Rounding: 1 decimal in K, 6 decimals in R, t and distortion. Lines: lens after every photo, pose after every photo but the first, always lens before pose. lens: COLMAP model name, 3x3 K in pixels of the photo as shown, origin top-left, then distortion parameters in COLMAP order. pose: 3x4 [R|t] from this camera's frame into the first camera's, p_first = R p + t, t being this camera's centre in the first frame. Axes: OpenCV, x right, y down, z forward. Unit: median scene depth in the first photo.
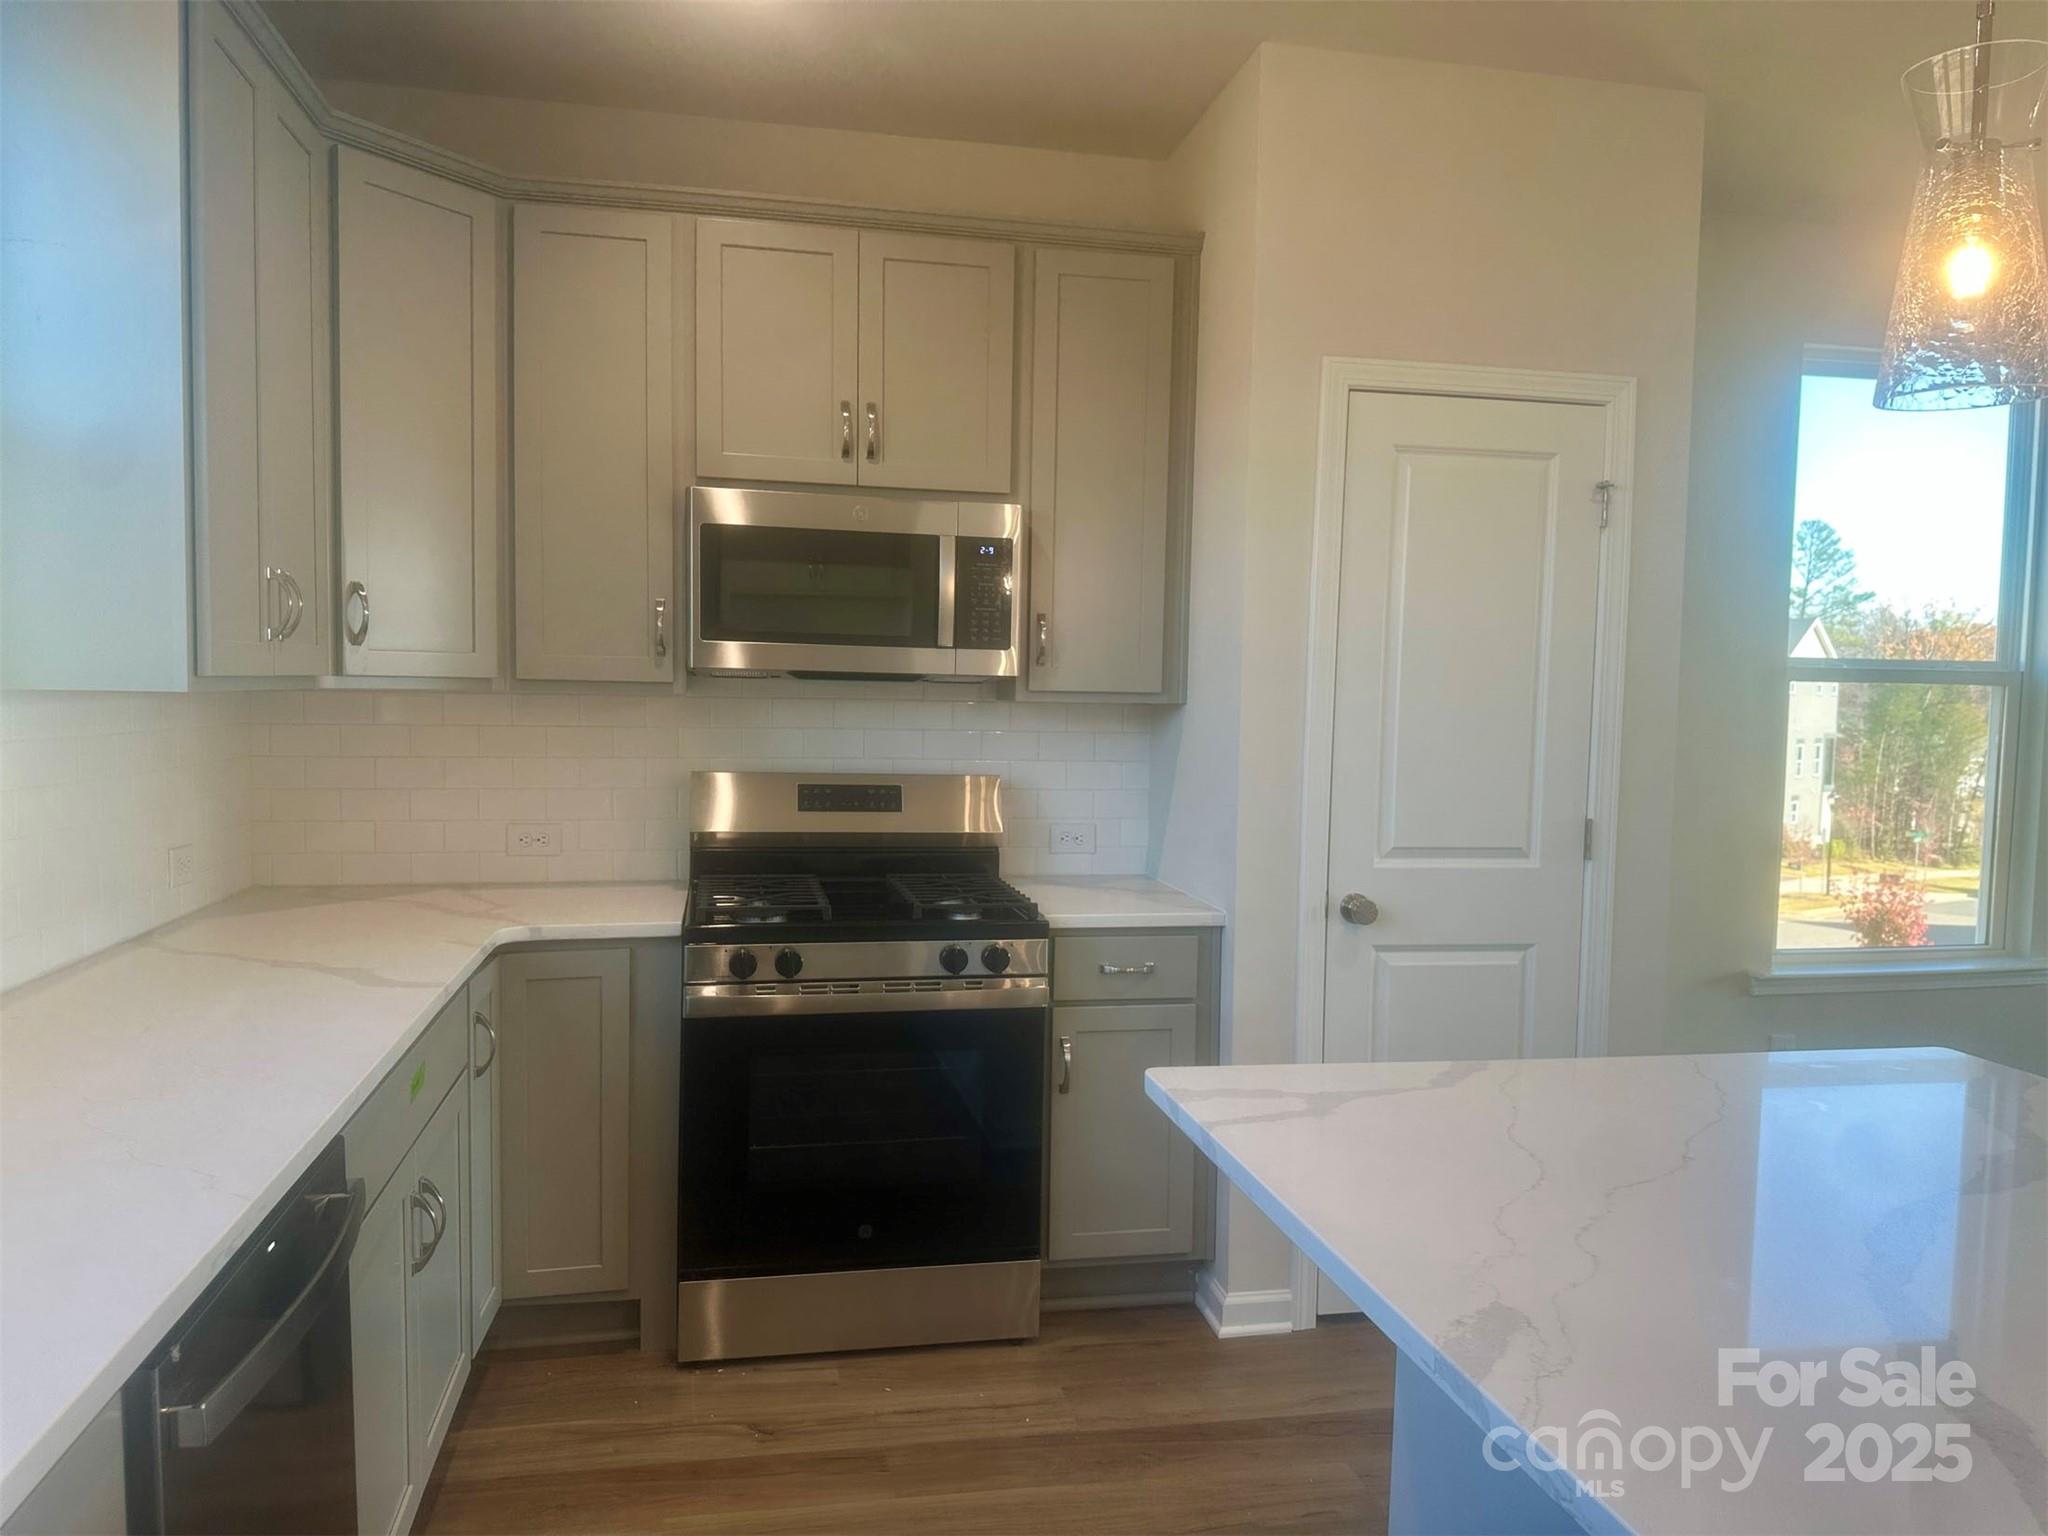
lens RADIAL K [[1462.2, 0, 1018.2], [0, 1462.2, 776.1], [0, 0, 1]] dist [0.035360, -0.021926]
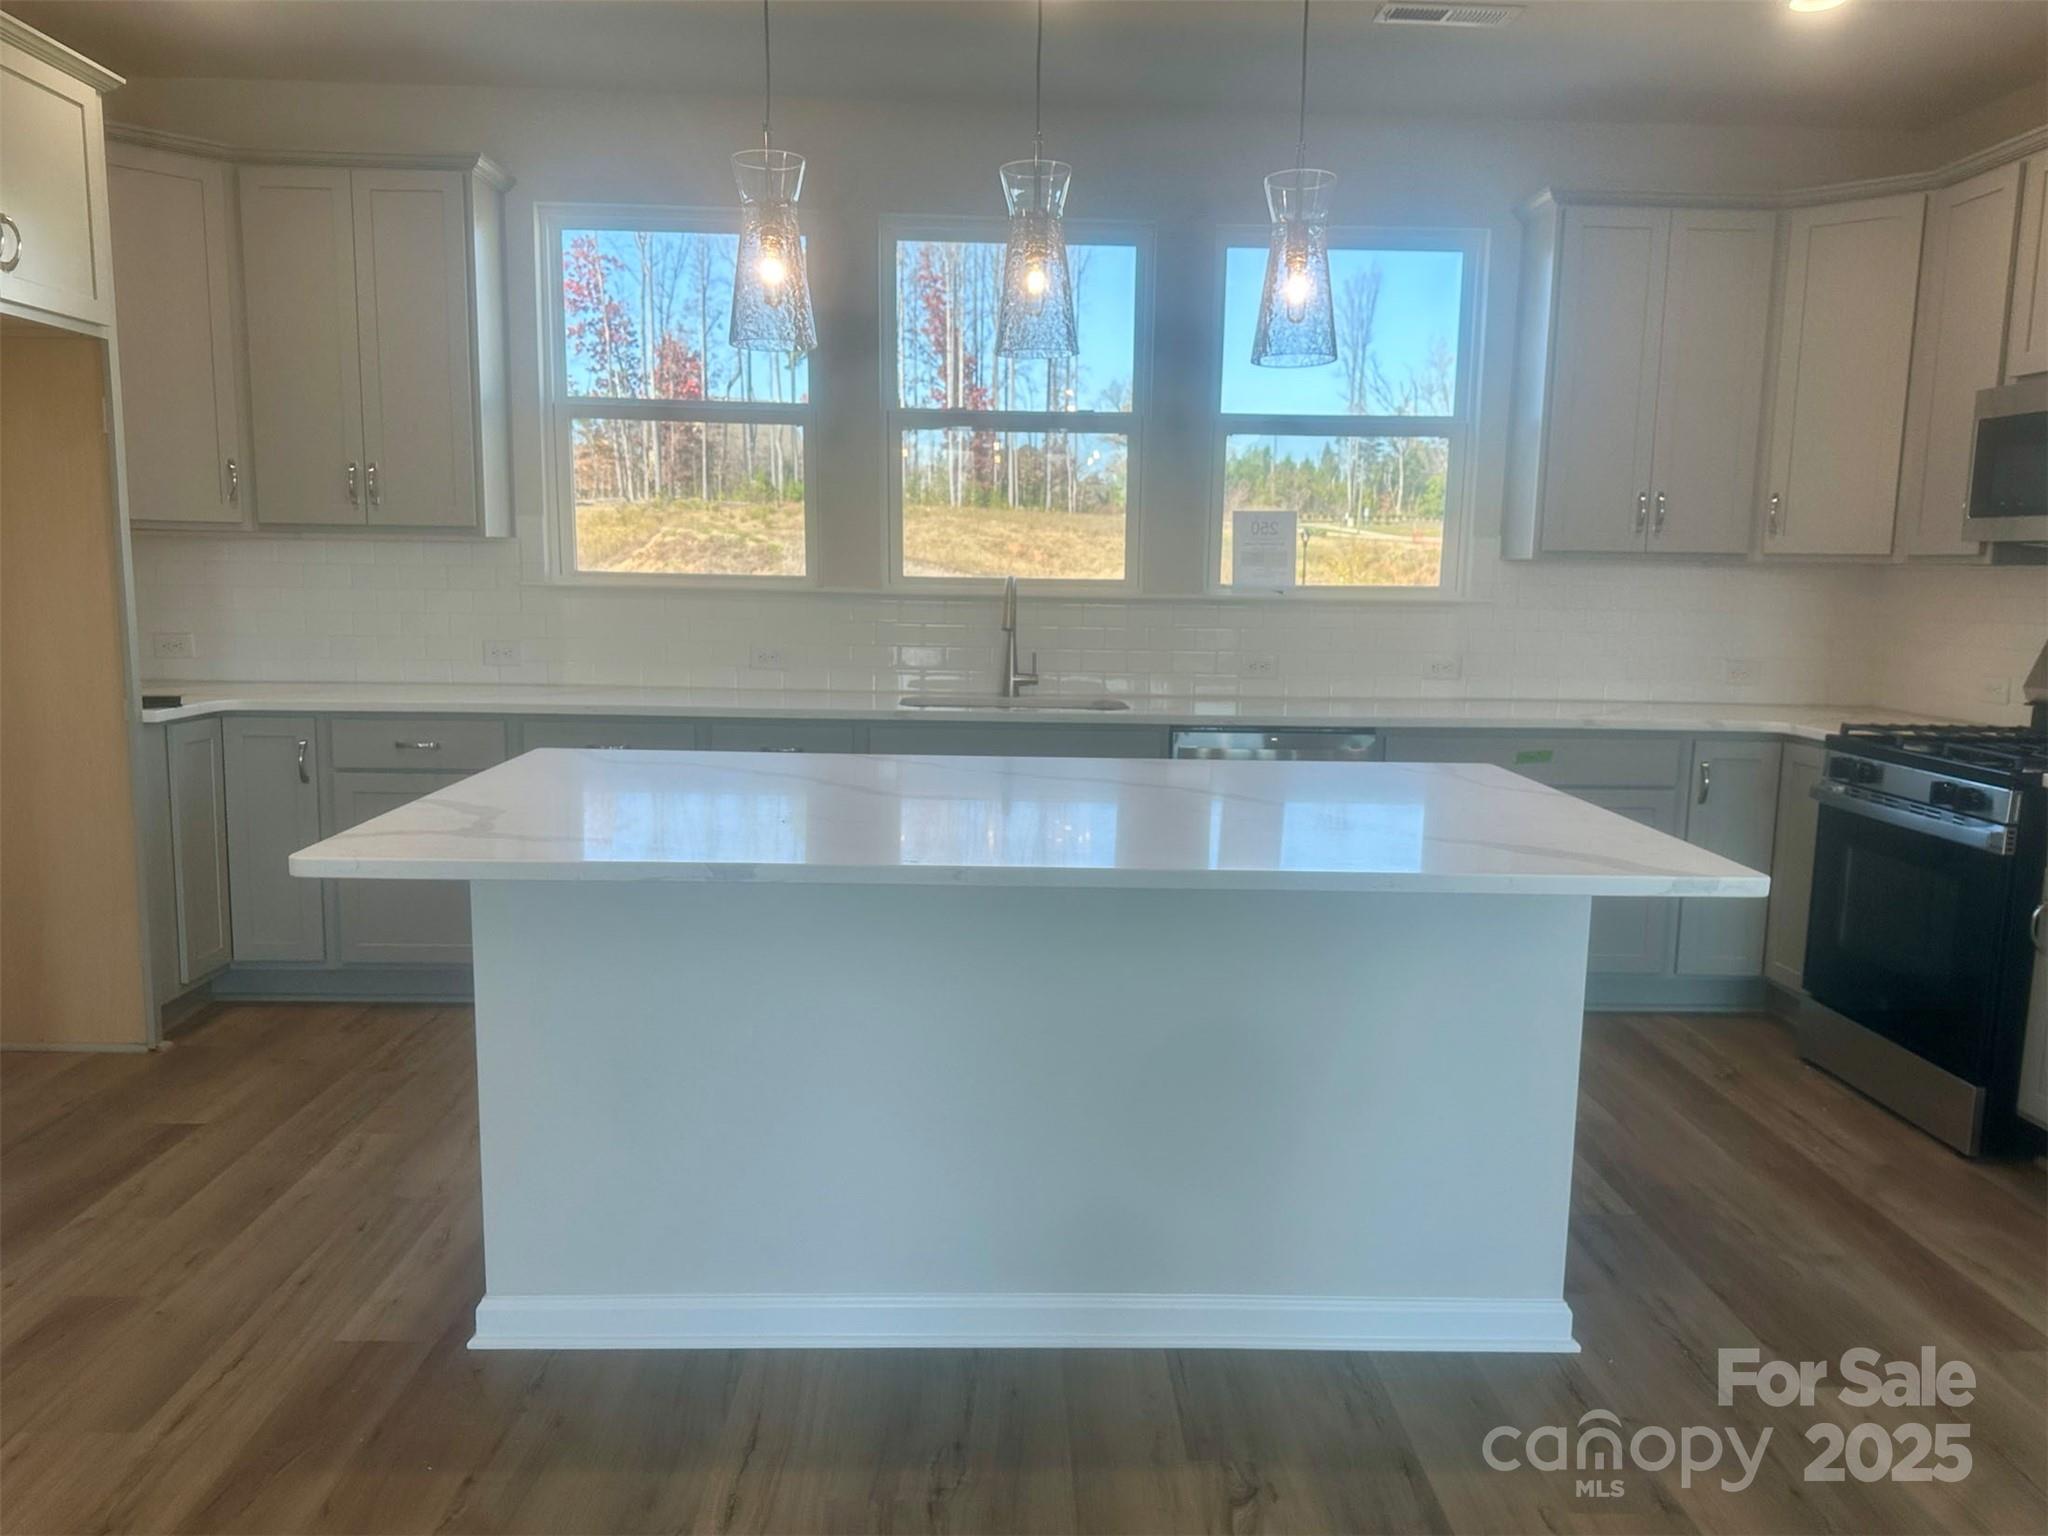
lens RADIAL K [[1462.2, 0, 1023.2], [0, 1462.2, 765.2], [0, 0, 1]] dist [0.035360, -0.021926]
pose [[-0.167667, 0.115609, -0.979041, 1.277614], [-0.079273, 0.988303, 0.130279, 0.010735], [0.982651, 0.099455, -0.156541, 0.499599]]
